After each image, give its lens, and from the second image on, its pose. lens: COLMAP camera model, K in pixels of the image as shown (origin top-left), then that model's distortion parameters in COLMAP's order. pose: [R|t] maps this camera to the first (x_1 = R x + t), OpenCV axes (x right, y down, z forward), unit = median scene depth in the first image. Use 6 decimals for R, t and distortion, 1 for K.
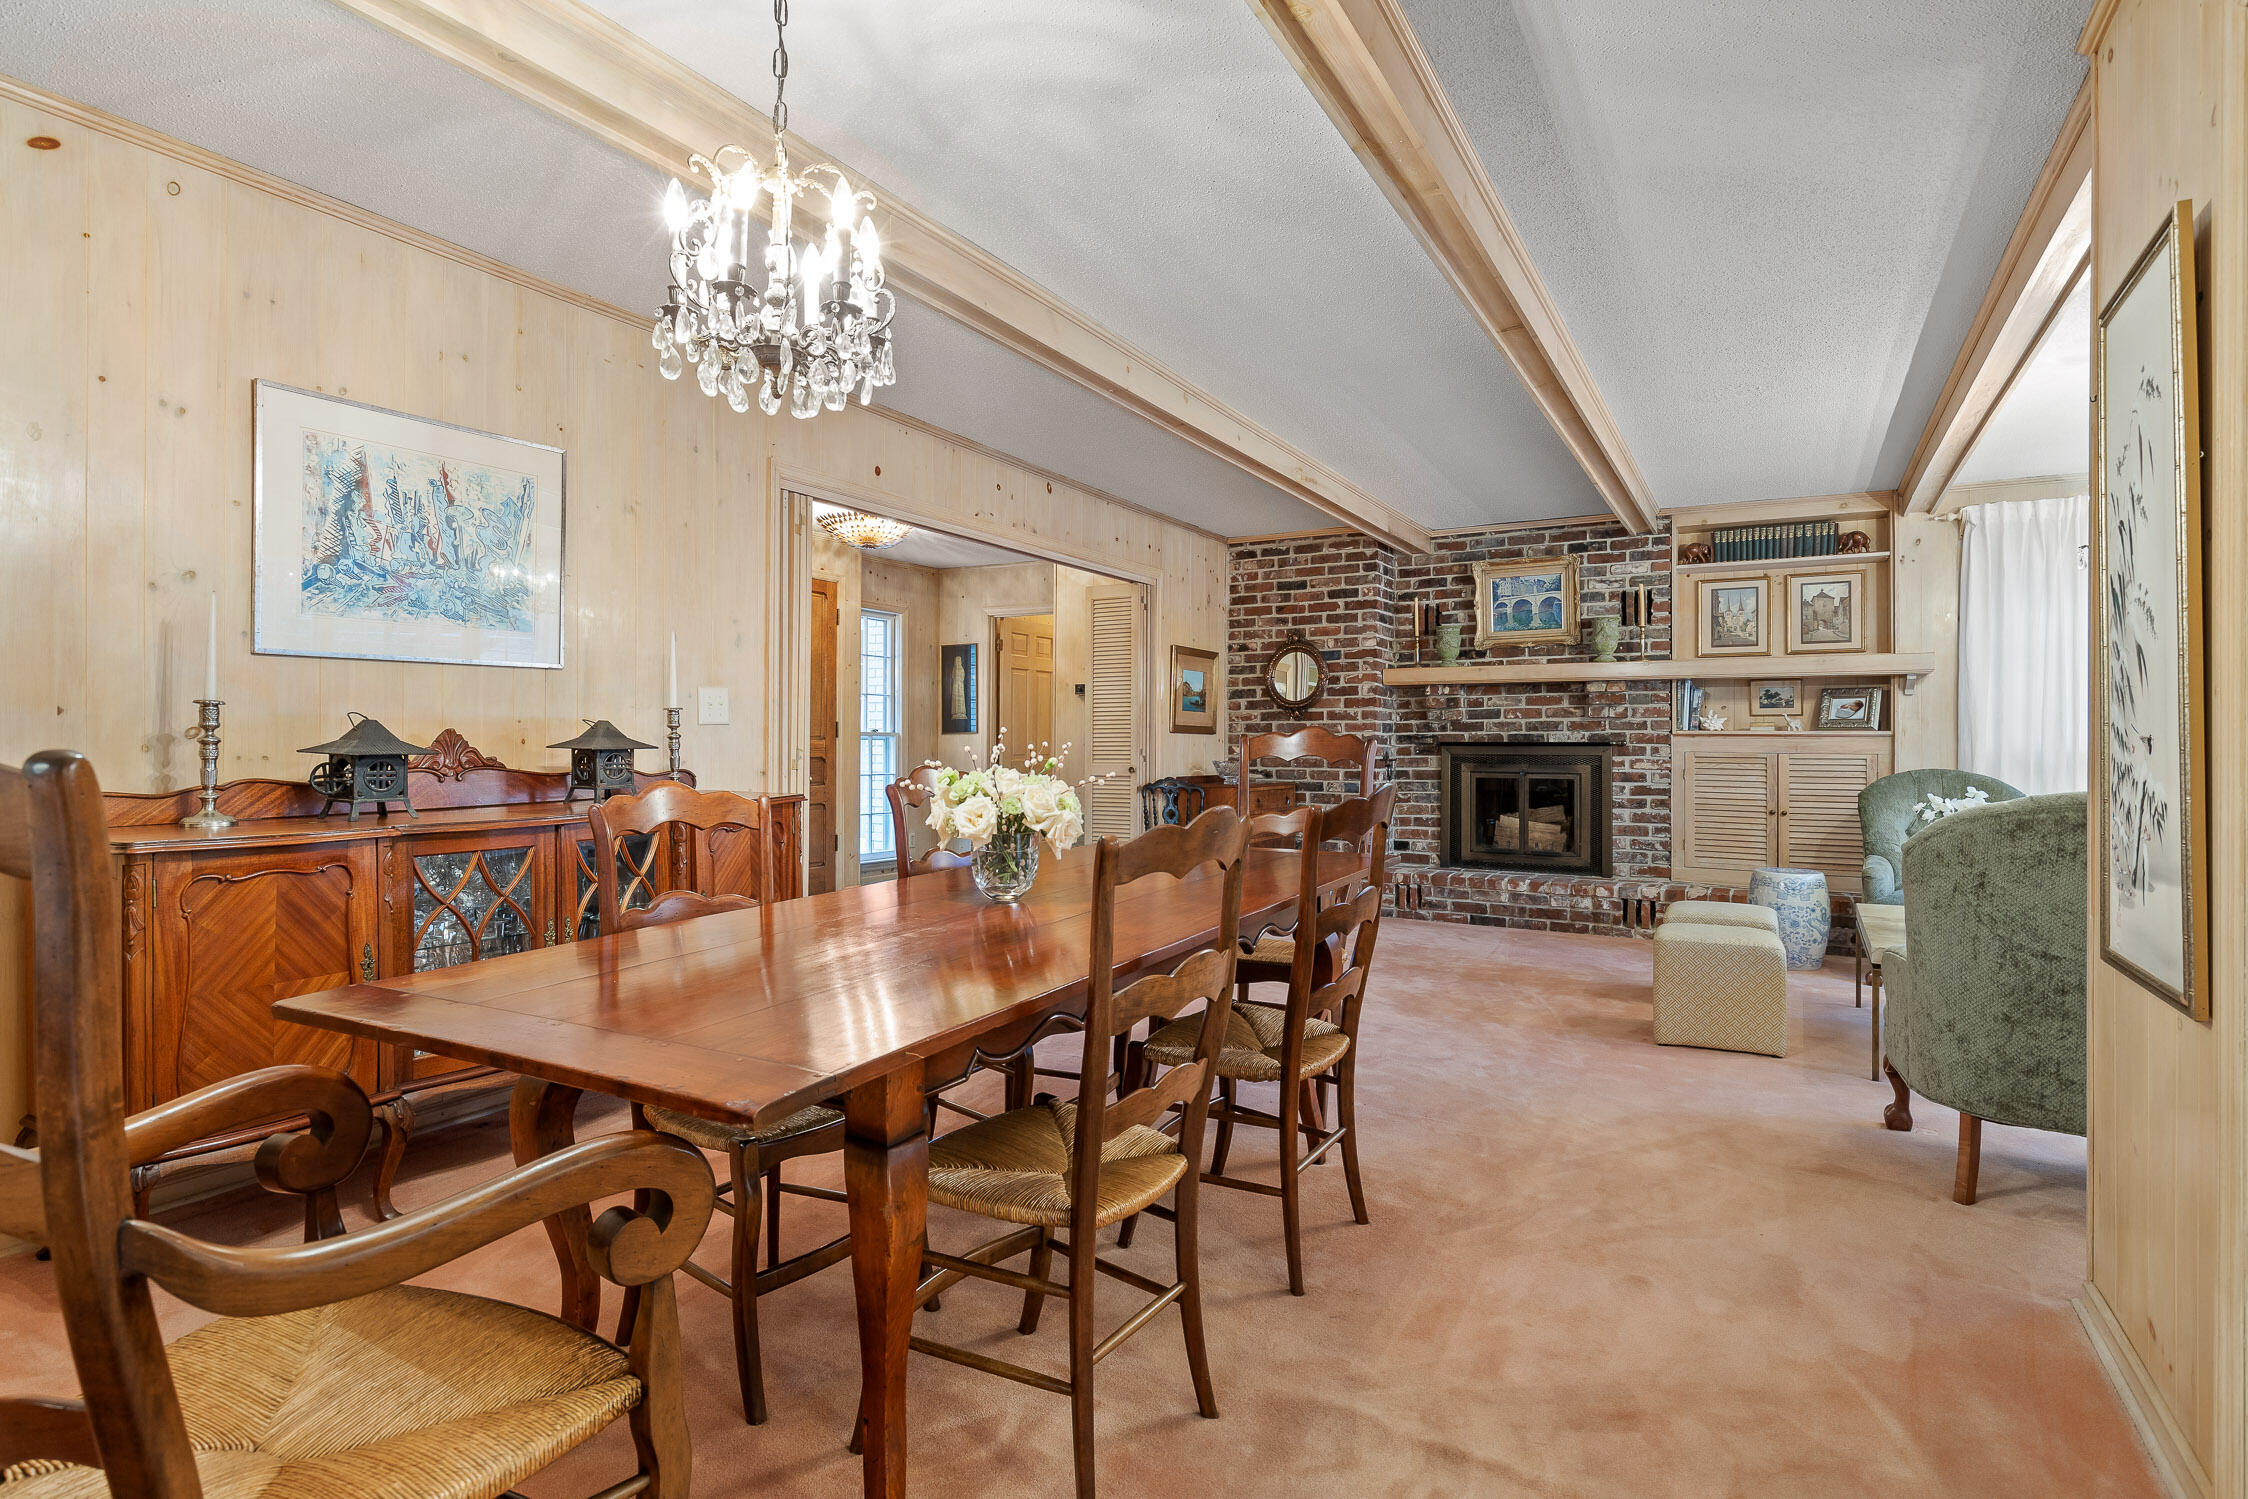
lens RADIAL K [[1138.0, 0, 1129.1], [0, 1138.0, 730.2], [0, 0, 1]] dist [0.005011, -0.004895]
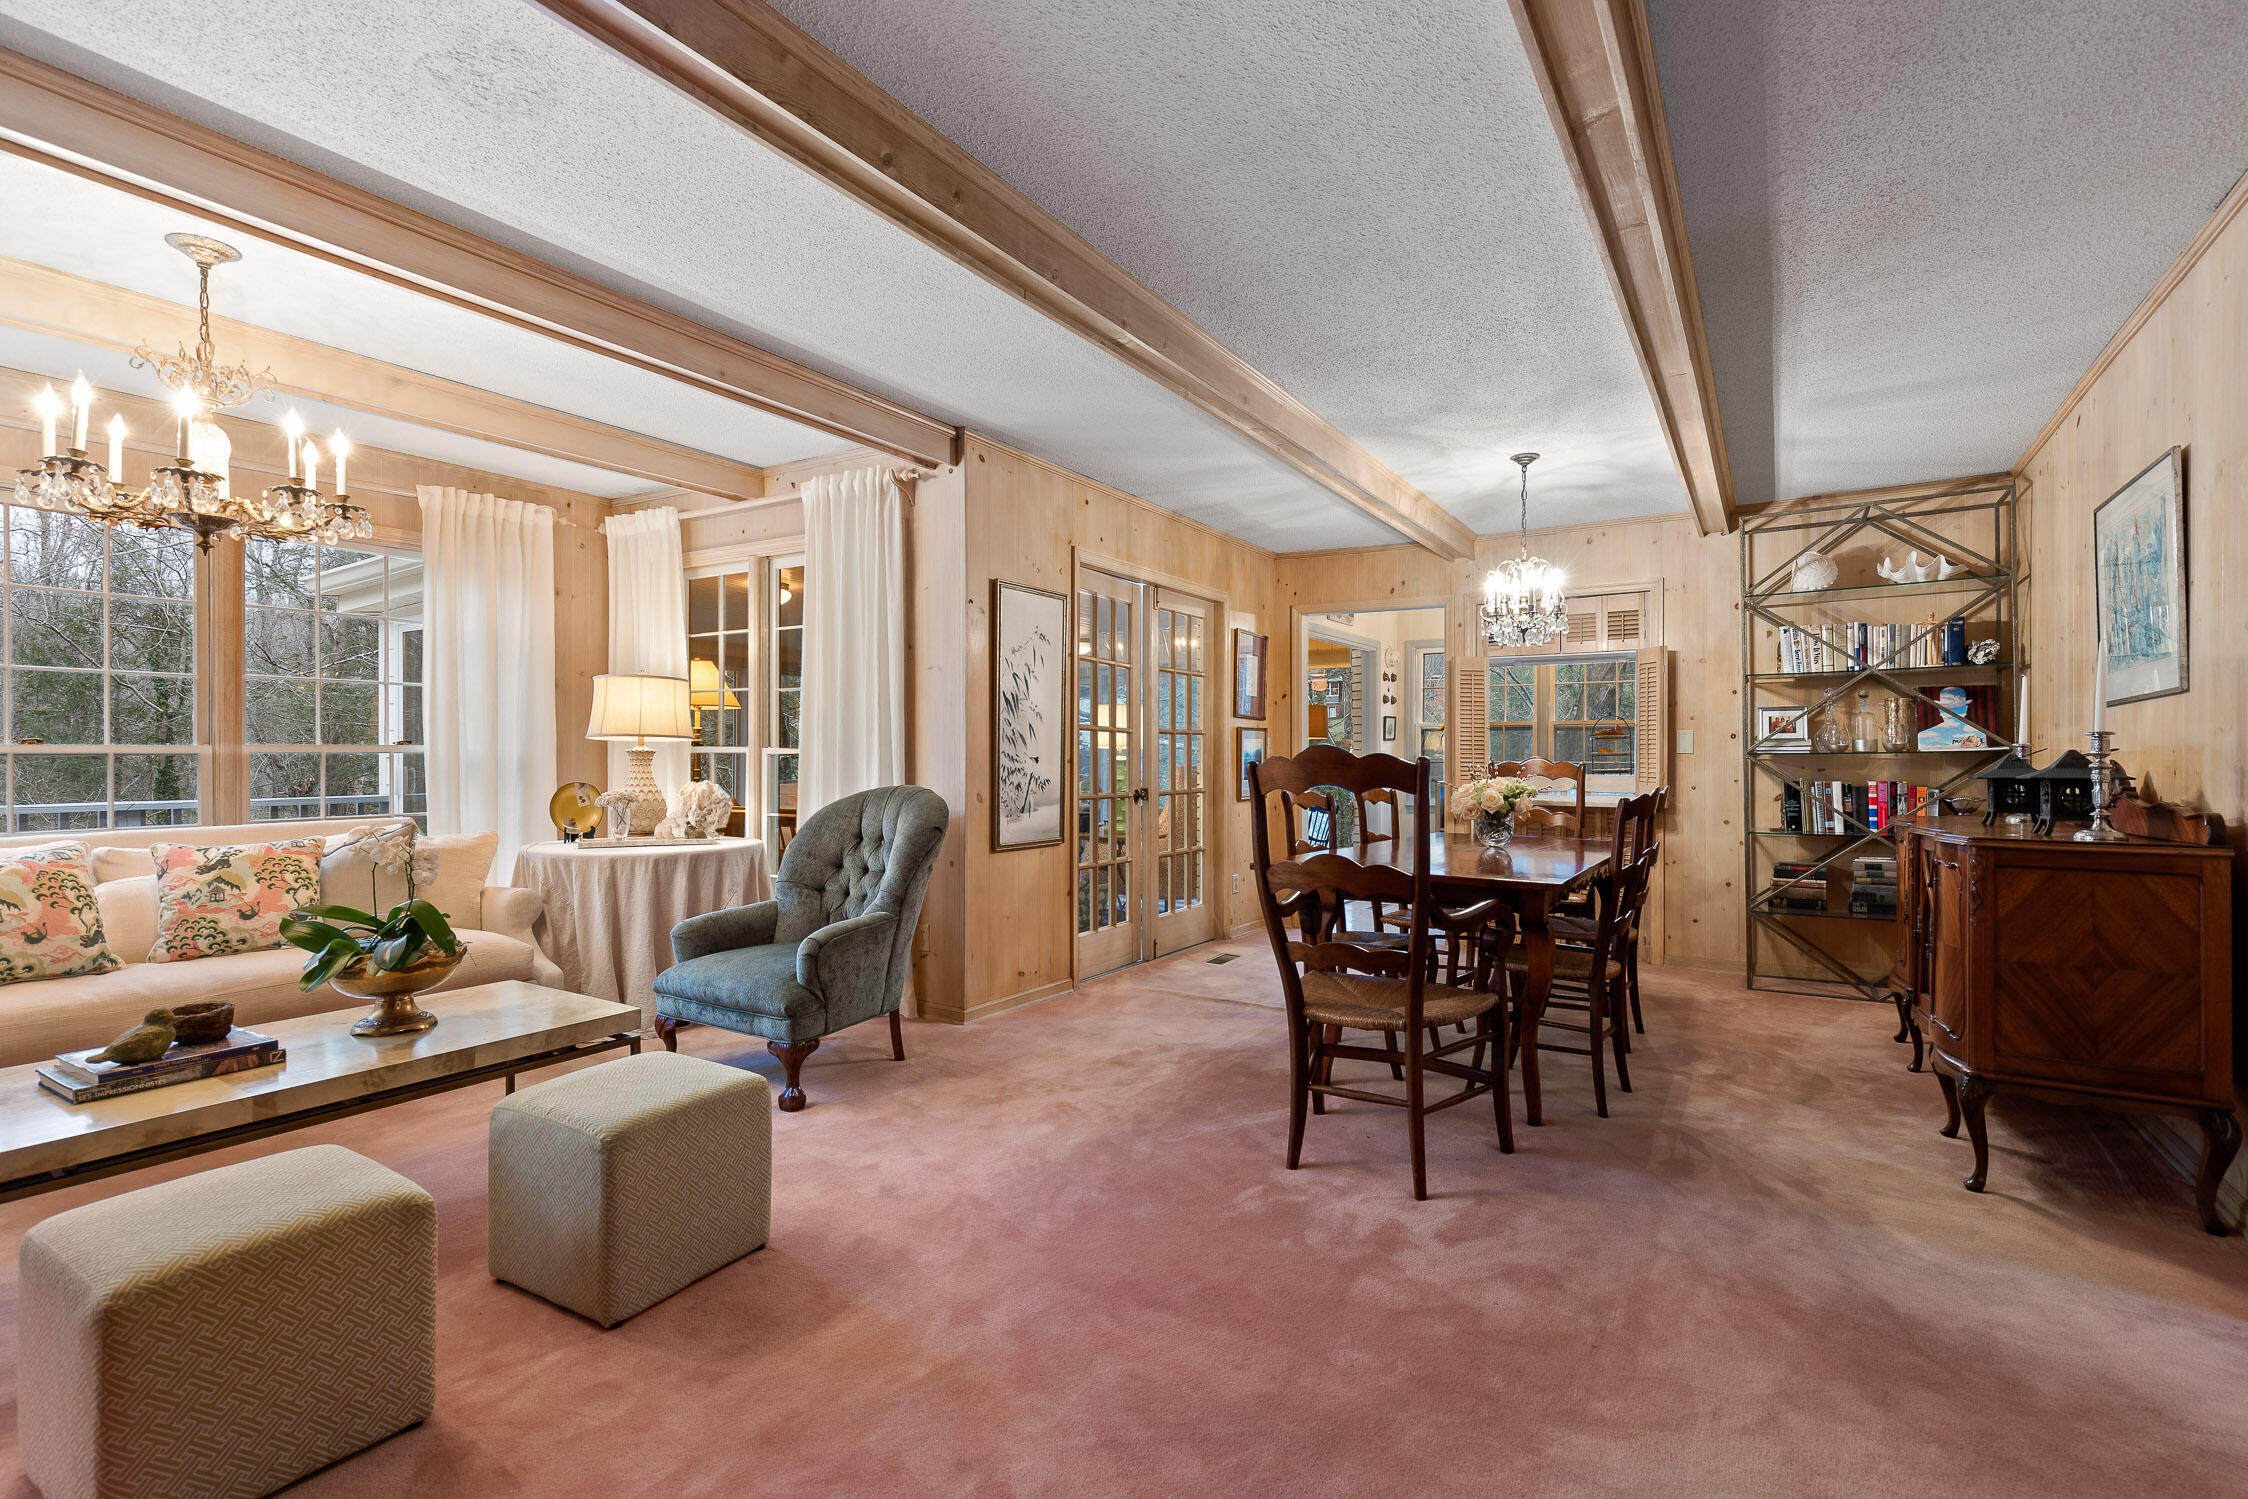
lens RADIAL K [[1029.5, 0, 1123.0], [0, 1029.5, 755.4], [0, 0, 1]] dist [0.007925, -0.001605]
pose [[-0.998893, -0.008695, 0.046219, 0.145675], [-0.009077, 0.999926, -0.008066, 0.005119], [-0.046145, -0.008477, -0.998899, 0.928615]]
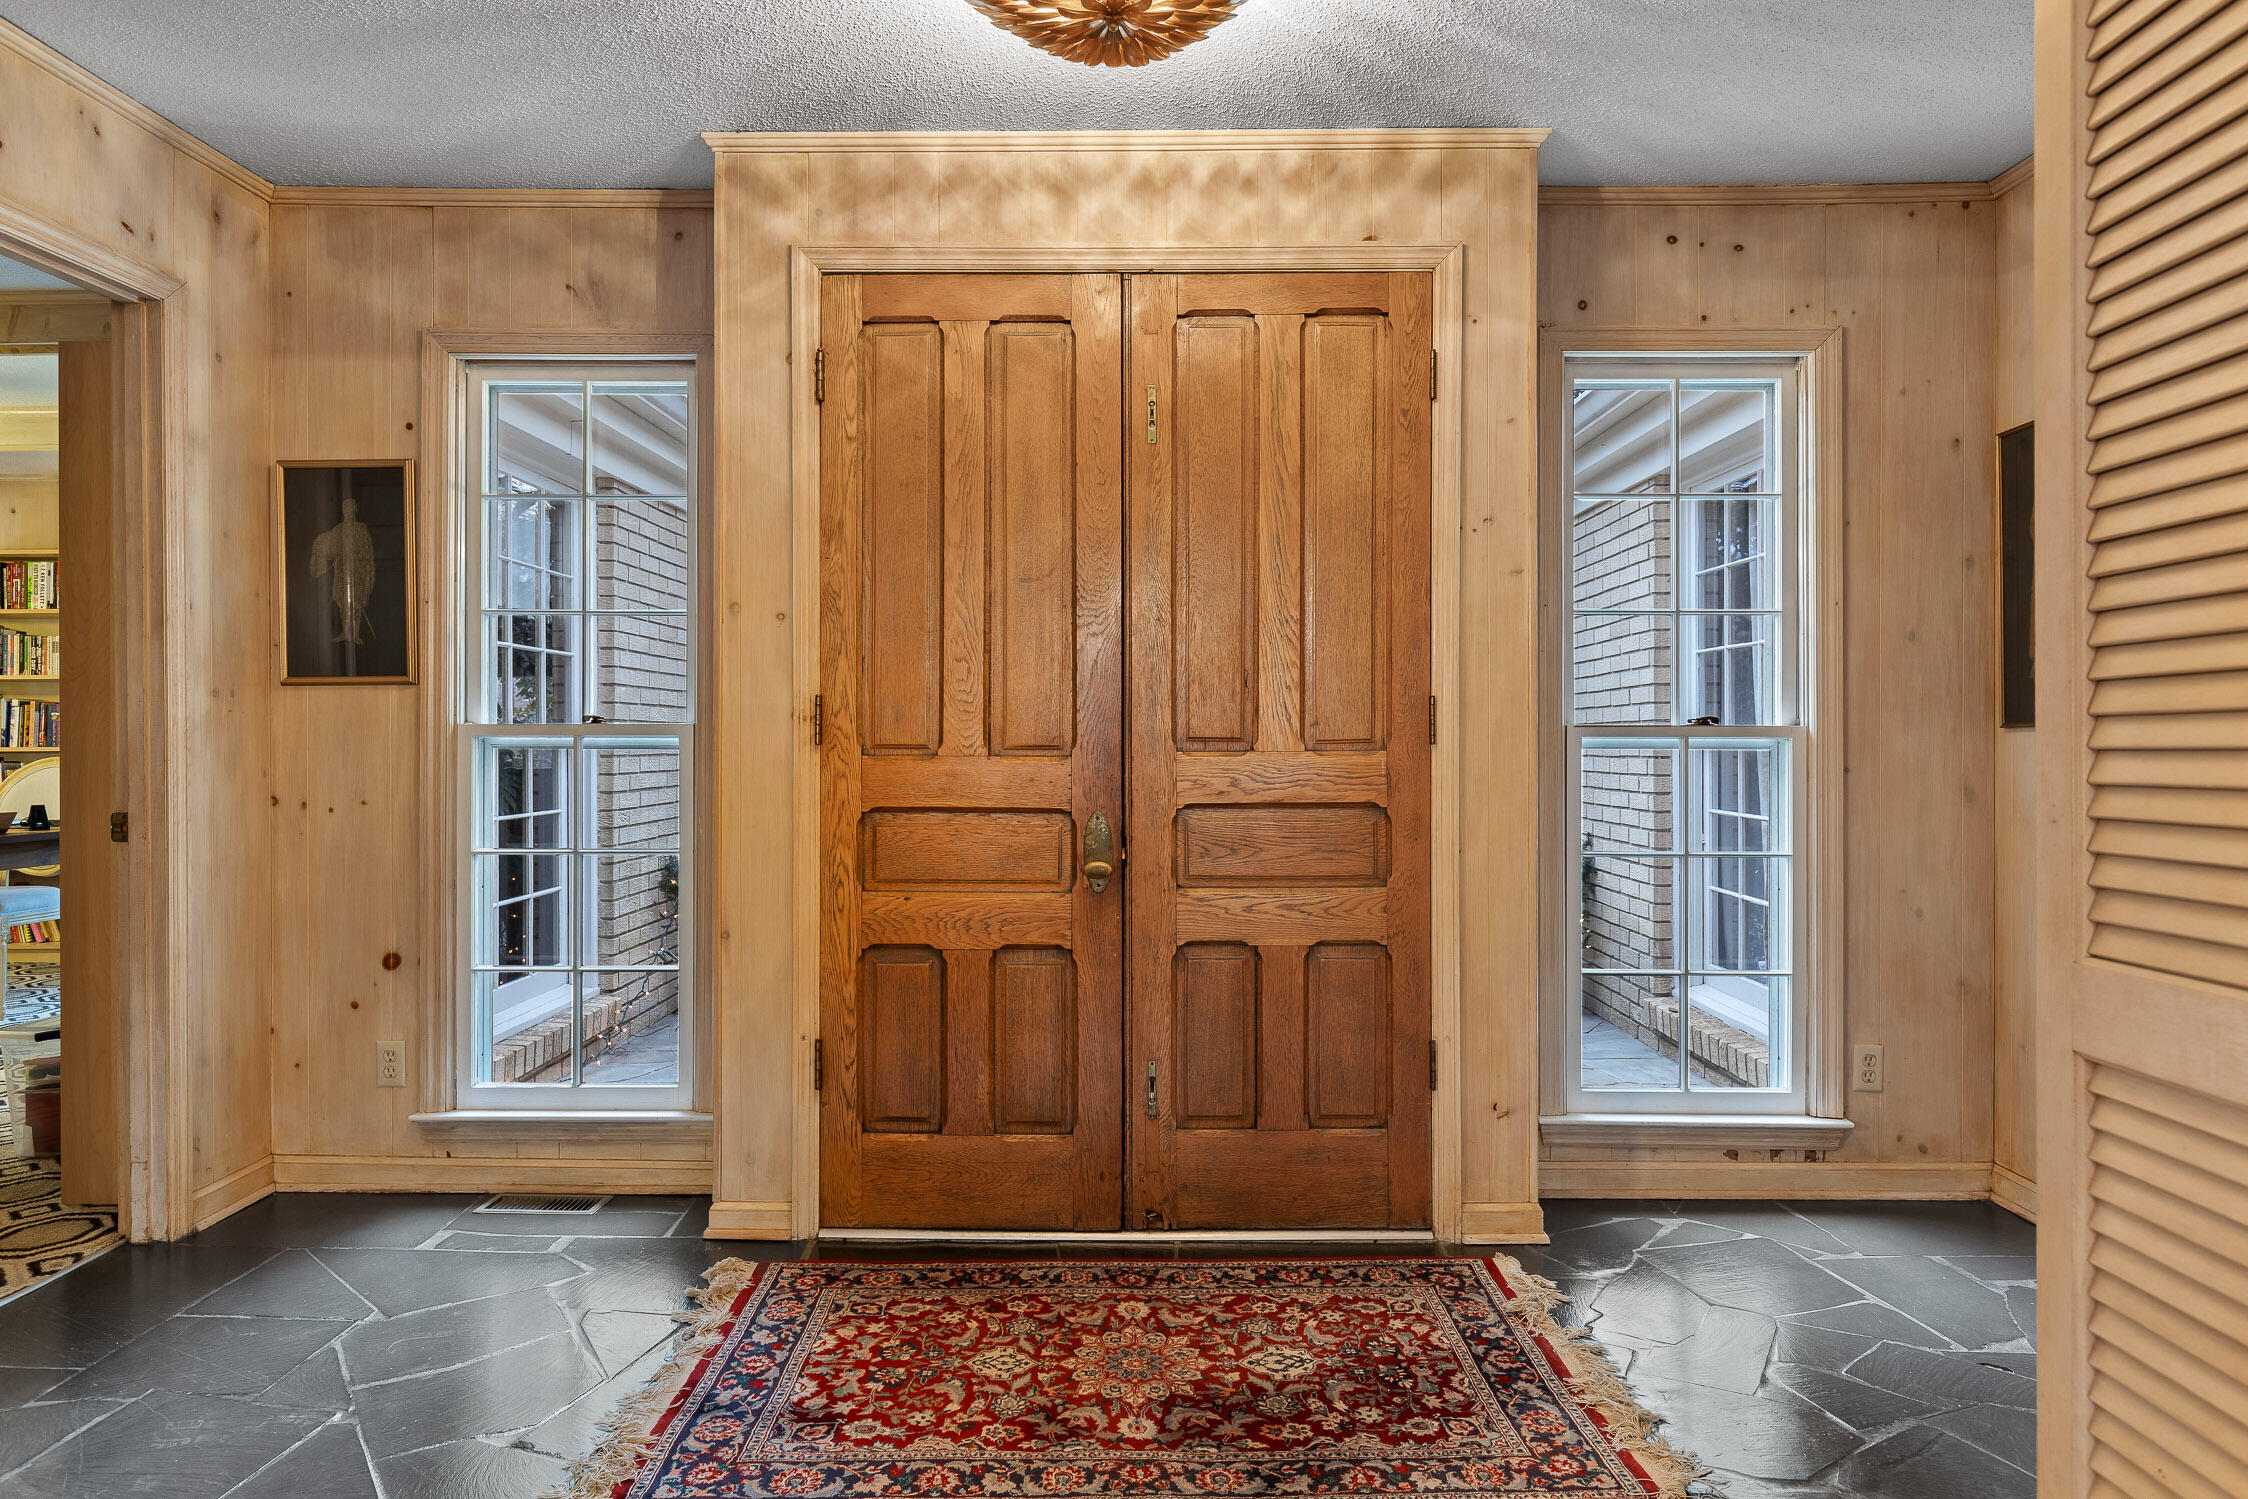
lens RADIAL K [[1347.5, 0, 1128.2], [0, 1347.5, 741.3], [0, 0, 1]] dist [0.003838, -0.003073]
pose [[0.482110, -0.002545, -0.876107, 0.048390], [0.012808, 0.999909, 0.004143, 0.003287], [0.876017, -0.013219, 0.482099, 0.824637]]
